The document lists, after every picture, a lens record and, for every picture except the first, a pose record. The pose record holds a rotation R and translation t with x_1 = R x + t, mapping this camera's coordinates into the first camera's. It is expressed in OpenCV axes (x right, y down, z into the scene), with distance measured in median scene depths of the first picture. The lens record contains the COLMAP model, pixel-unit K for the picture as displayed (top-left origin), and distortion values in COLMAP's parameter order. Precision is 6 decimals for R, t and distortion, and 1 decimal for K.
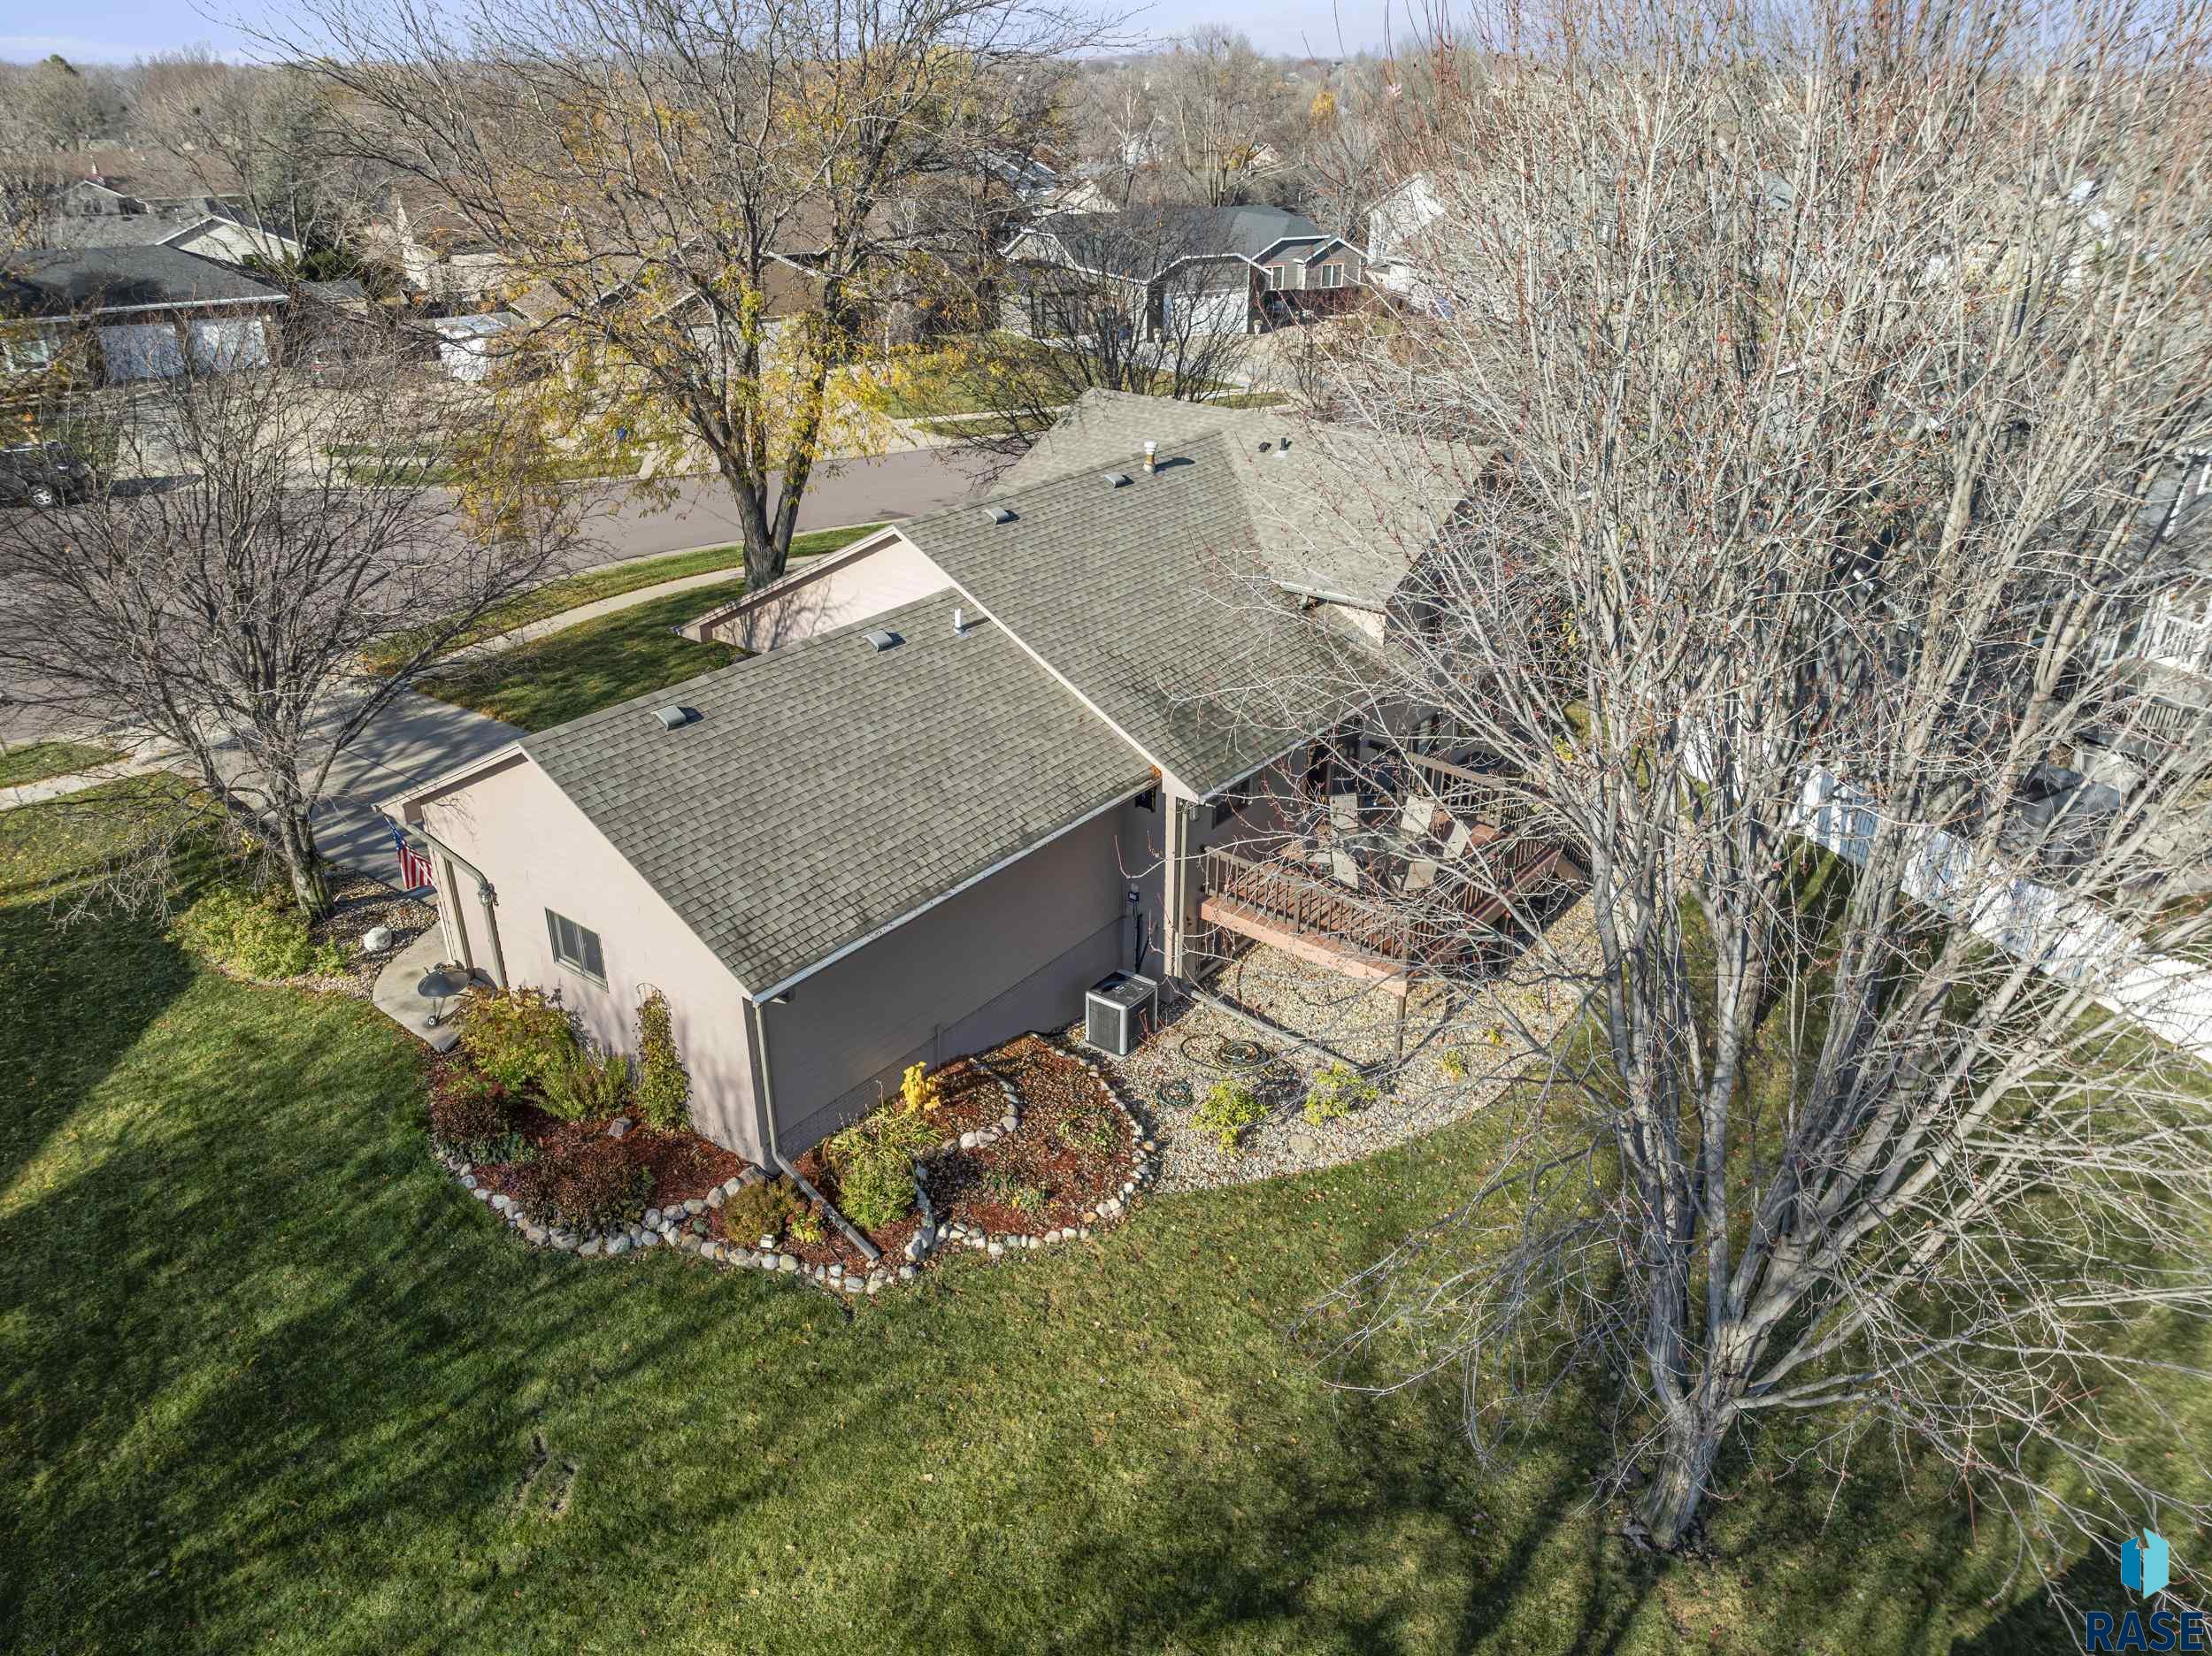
lens RADIAL K [[1541.6, 0, 1144.8], [0, 1541.6, 823.7], [0, 0, 1]] dist [-0.030072, 0.002824]
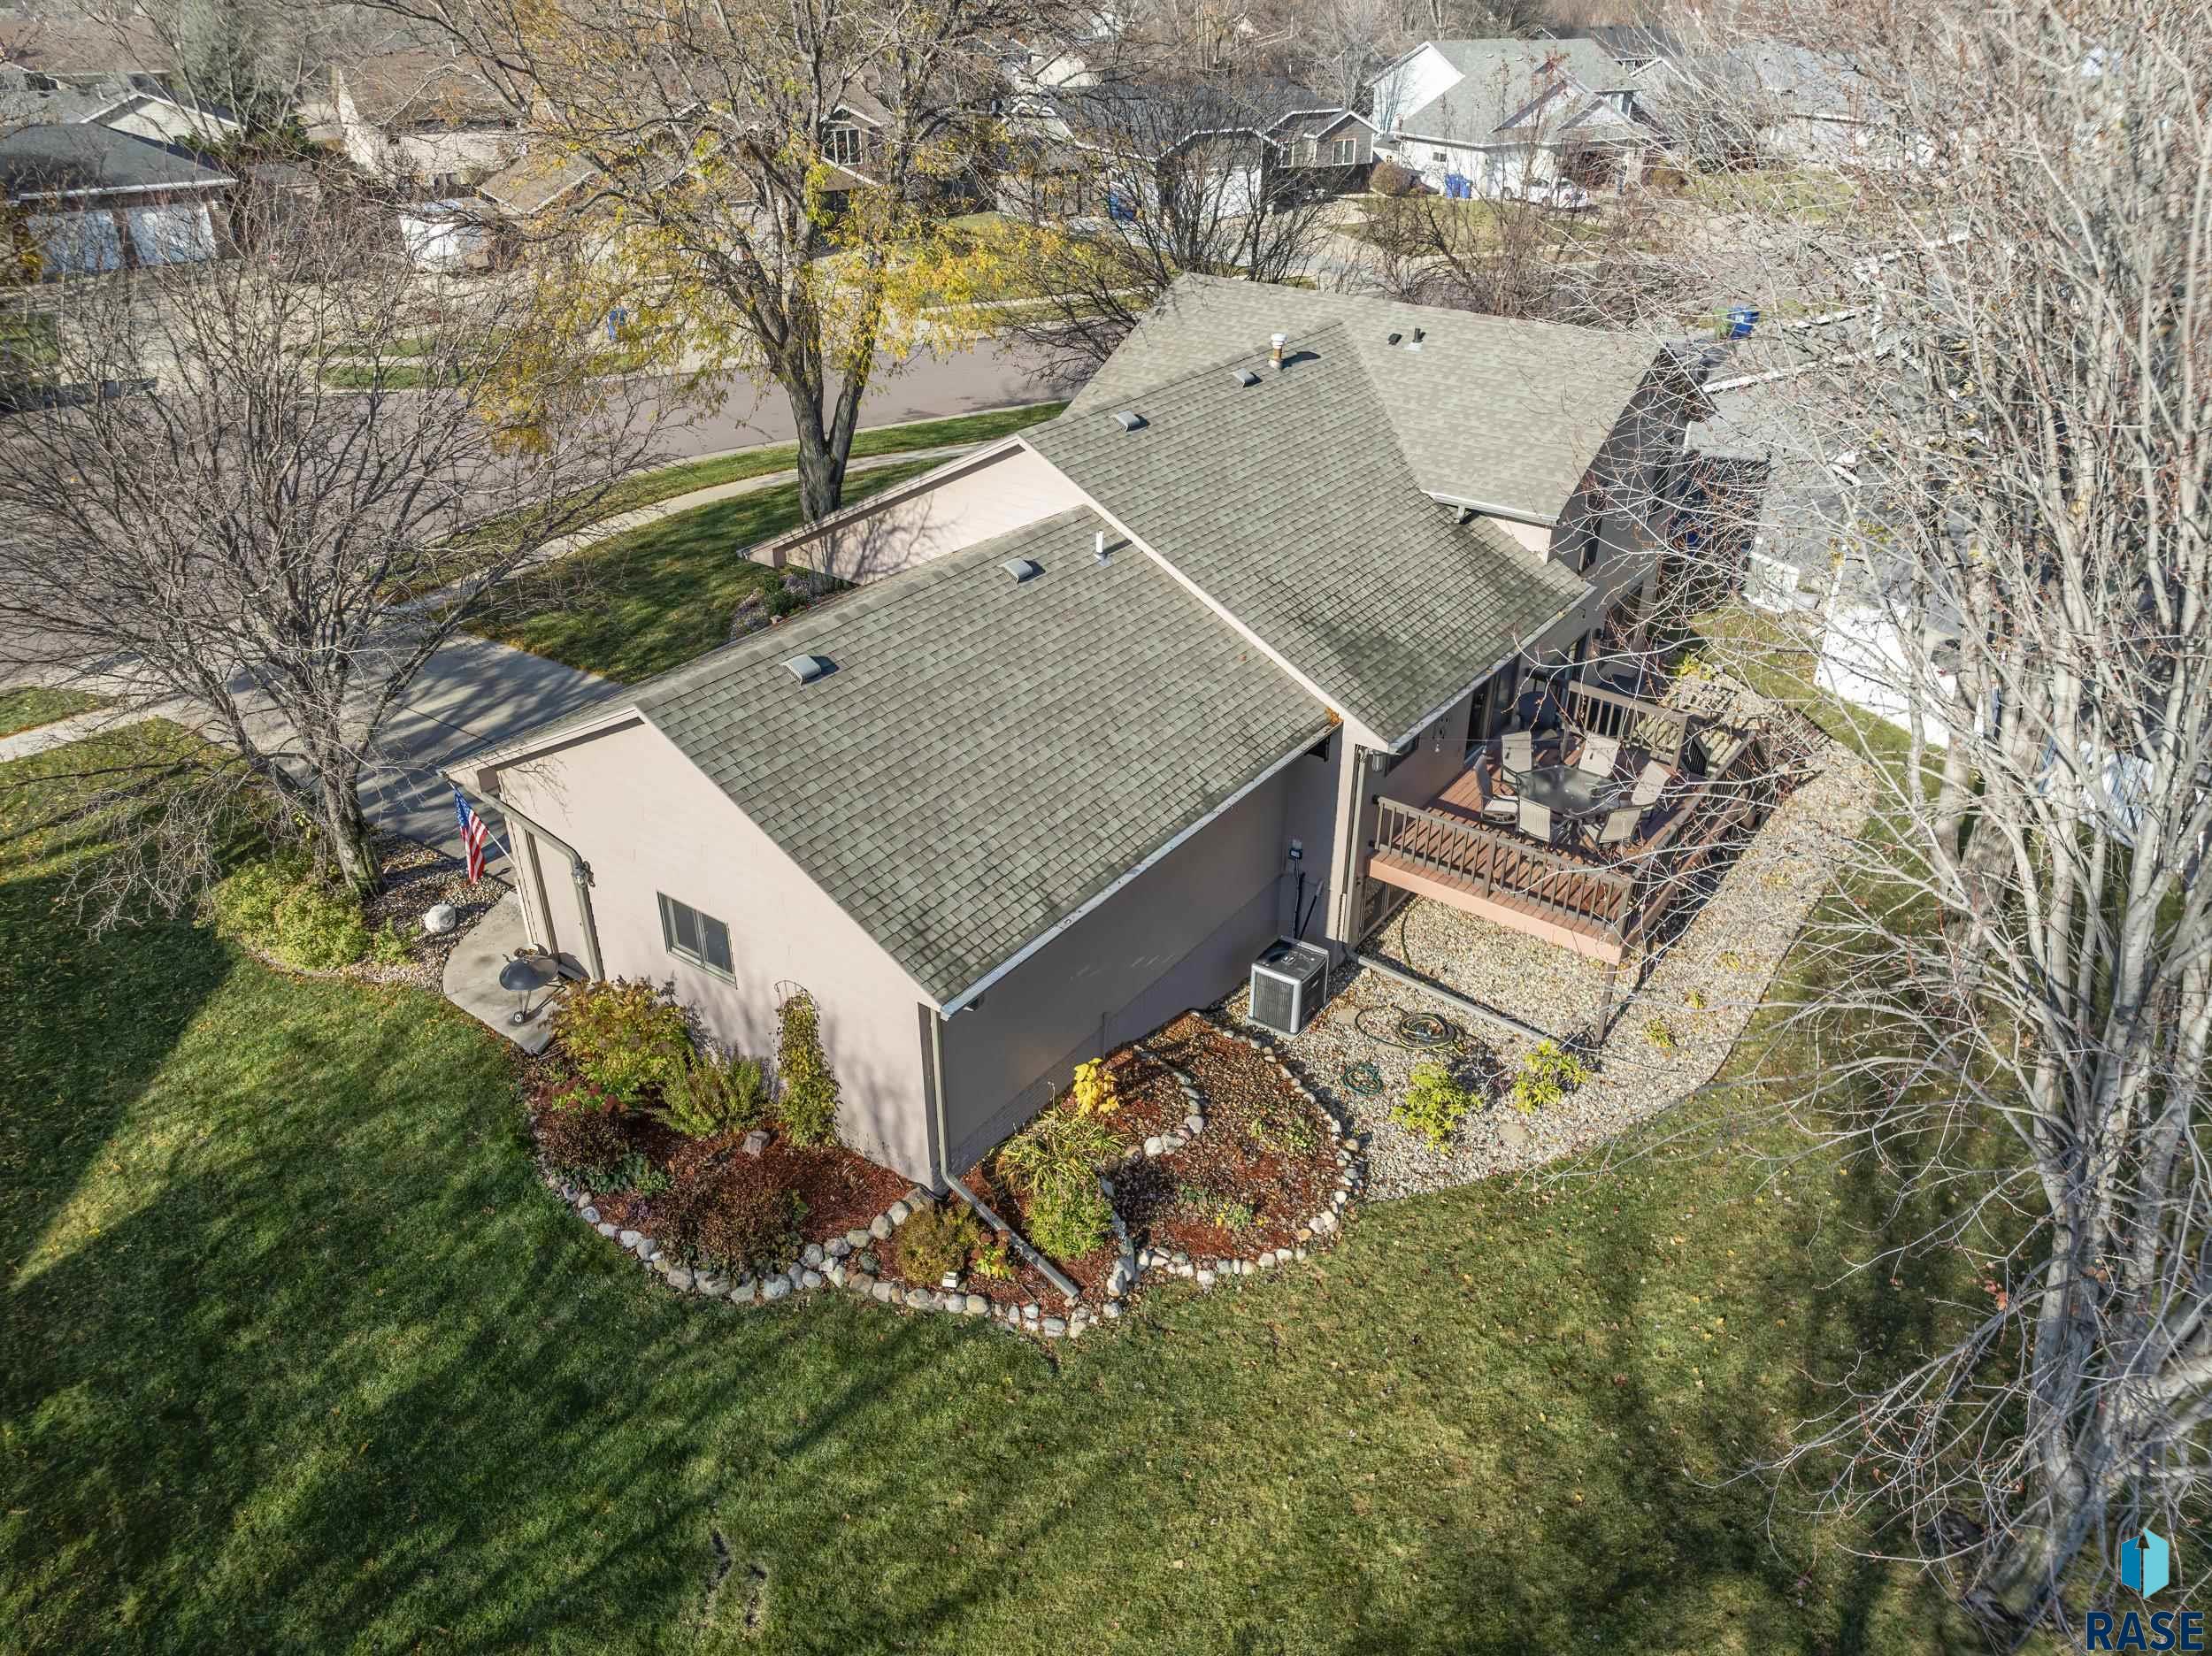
lens RADIAL K [[1541.6, 0, 1144.8], [0, 1541.6, 823.7], [0, 0, 1]] dist [-0.030072, 0.002824]
pose [[0.999485, -0.016417, 0.027585, -0.135768], [0.014516, 0.997596, 0.067762, -0.036325], [-0.028631, -0.067327, 0.997320, 0.130773]]
